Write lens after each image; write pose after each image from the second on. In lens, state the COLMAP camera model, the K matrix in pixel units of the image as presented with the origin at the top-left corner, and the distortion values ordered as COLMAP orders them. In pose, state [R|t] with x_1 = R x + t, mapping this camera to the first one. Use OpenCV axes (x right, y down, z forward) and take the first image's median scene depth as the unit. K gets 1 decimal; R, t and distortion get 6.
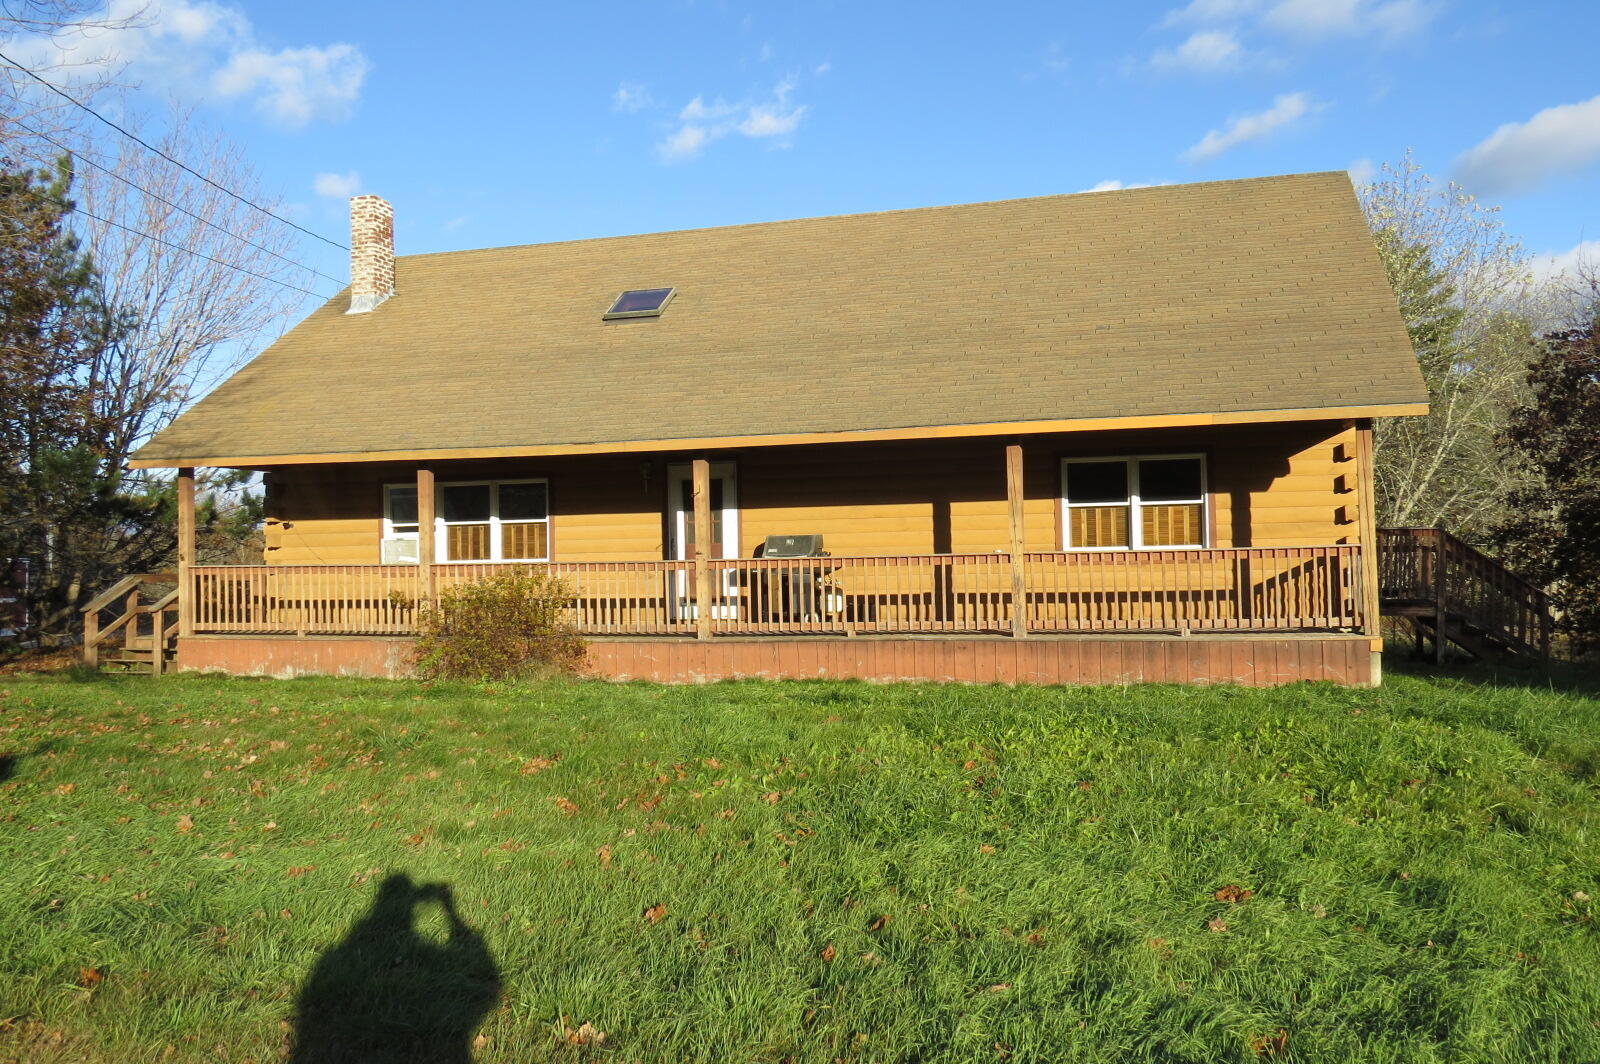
lens RADIAL K [[1347.0, 0, 799.7], [0, 1347.0, 526.0], [0, 0, 1]] dist [-0.011289, -0.001252]
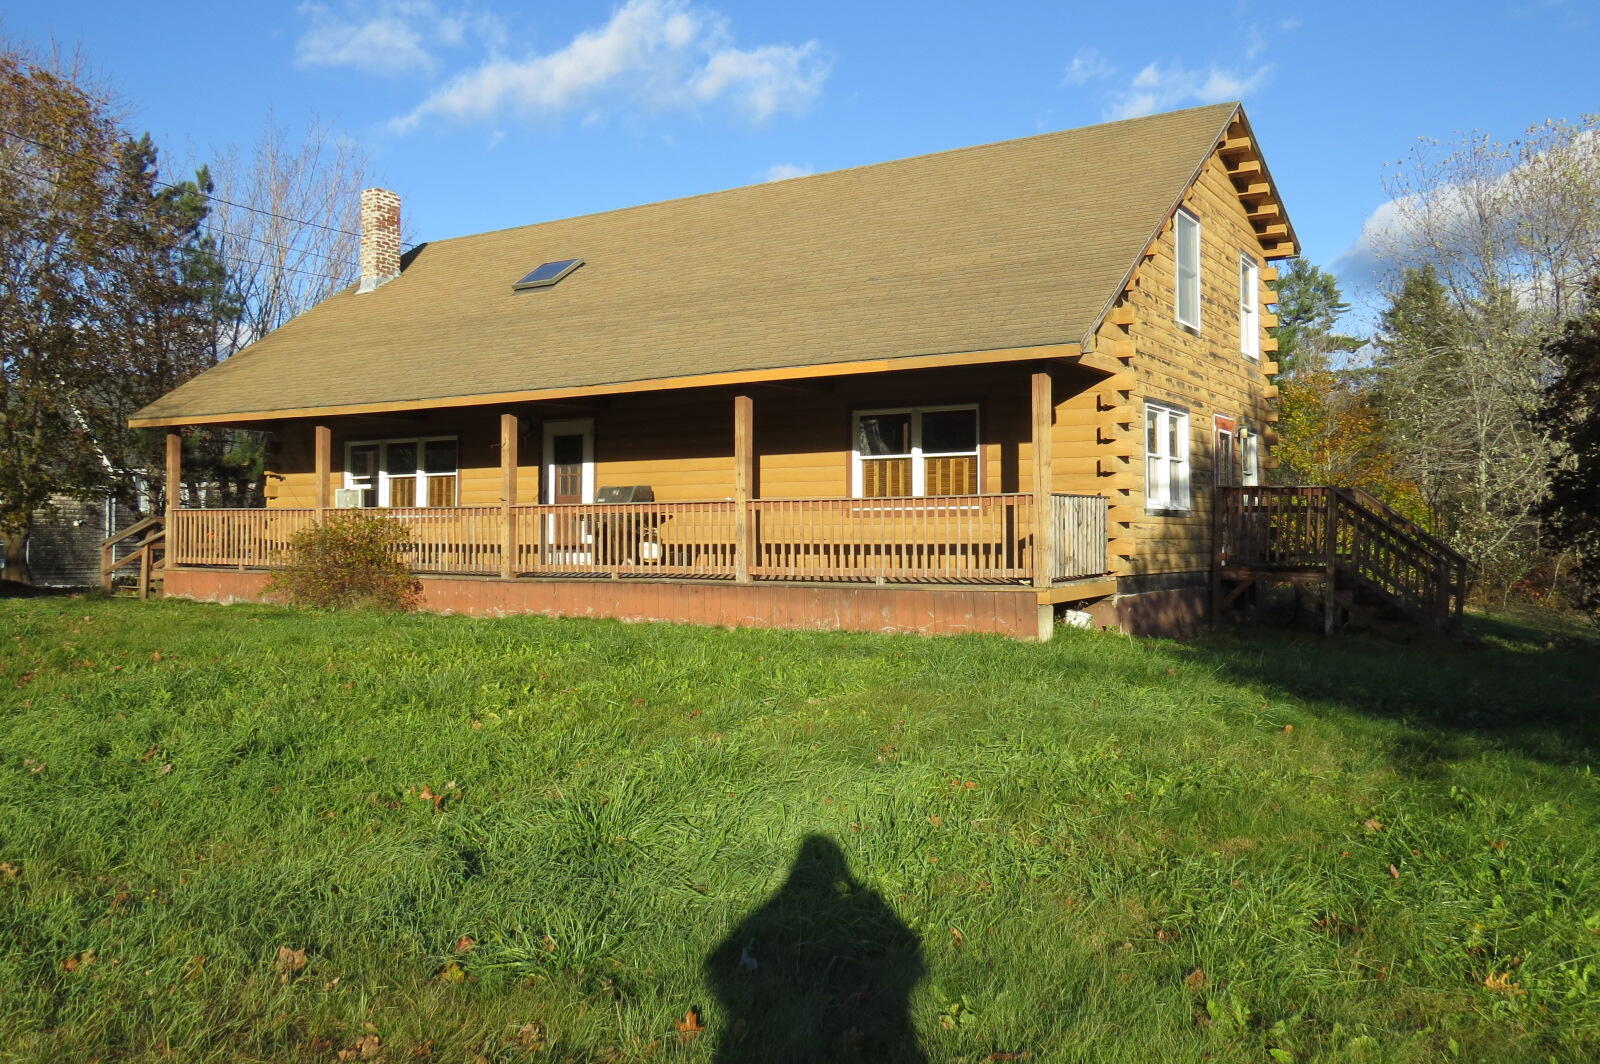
lens RADIAL K [[1347.0, 0, 799.3], [0, 1347.0, 537.1], [0, 0, 1]] dist [-0.011289, -0.001252]
pose [[0.955909, 0.017402, -0.293145, 0.447017], [-0.010404, 0.999623, 0.025415, 0.018712], [0.293477, -0.021245, 0.955730, 0.022399]]
